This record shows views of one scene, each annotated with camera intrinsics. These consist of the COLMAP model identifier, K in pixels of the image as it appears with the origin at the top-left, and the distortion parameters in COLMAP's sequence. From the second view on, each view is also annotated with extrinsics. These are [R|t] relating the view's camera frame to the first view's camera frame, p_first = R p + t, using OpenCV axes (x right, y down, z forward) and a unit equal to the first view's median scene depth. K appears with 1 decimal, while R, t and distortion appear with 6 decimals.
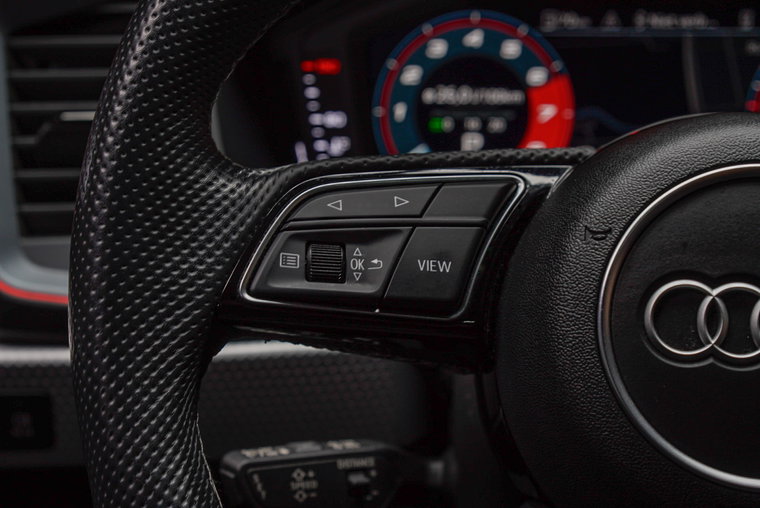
lens RADIAL K [[1649.4, 0, 381.9], [0, 1649.4, 252.5], [0, 0, 1]] dist [0.199534, 0.000000]
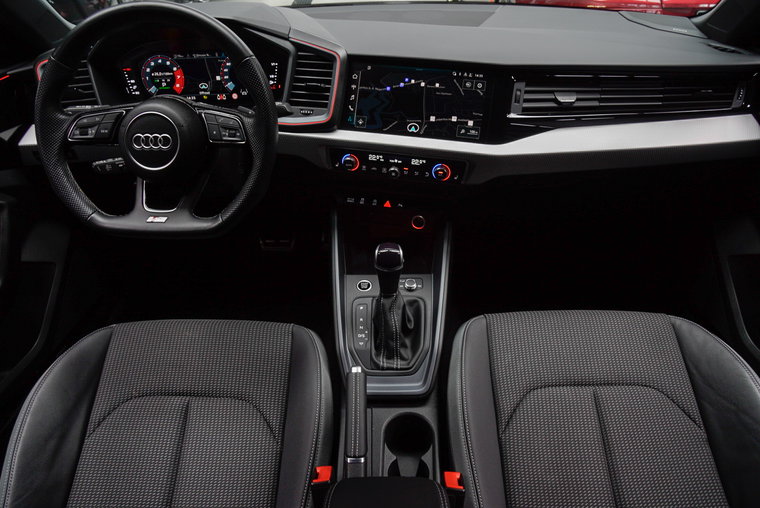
lens RADIAL K [[529.1, 0, 376.8], [0, 529.1, 253.3], [0, 0, 1]] dist [-0.119802, 0.071292]
pose [[0.998216, -0.051265, 0.030607, 0.741816], [0.035976, 0.925547, 0.376921, -0.193215], [-0.047651, -0.375147, 0.925740, -0.661319]]
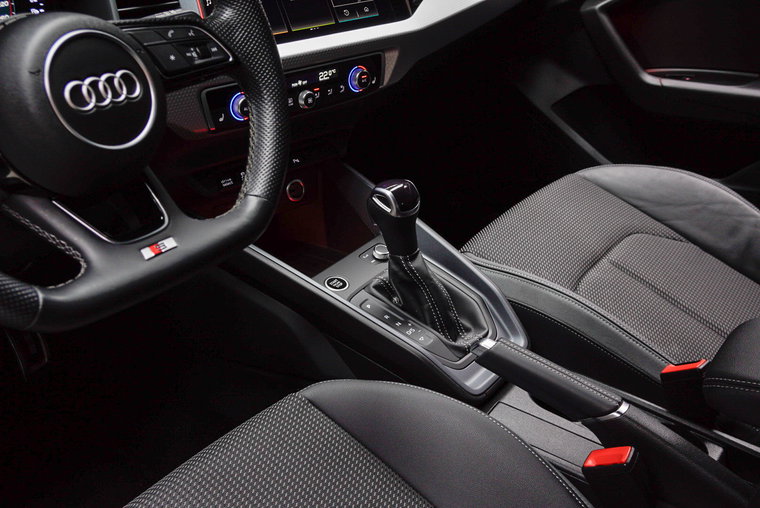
lens RADIAL K [[870.0, 0, 388.2], [0, 870.0, 253.2], [0, 0, 1]] dist [0.028086, 0.000000]
pose [[0.519871, -0.402867, 0.753281, -0.573633], [0.212945, 0.915089, 0.342442, -0.083425], [-0.827277, -0.017618, 0.561517, -0.157750]]
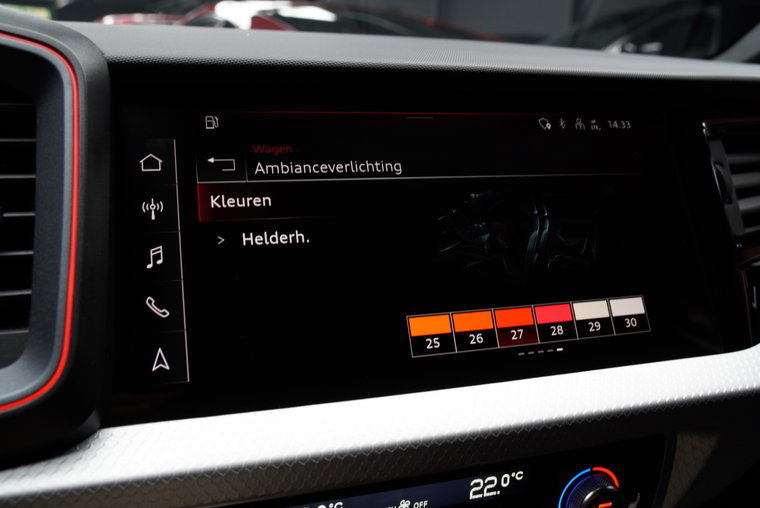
lens RADIAL K [[672.3, 0, 373.6], [0, 672.3, 255.1], [0, 0, 1]] dist [-0.053530, 0.032262]
pose [[0.823111, -0.145942, 0.548807, 0.613892], [0.117826, 0.989272, 0.086357, -0.045629], [-0.555523, -0.006417, 0.831477, 0.654865]]
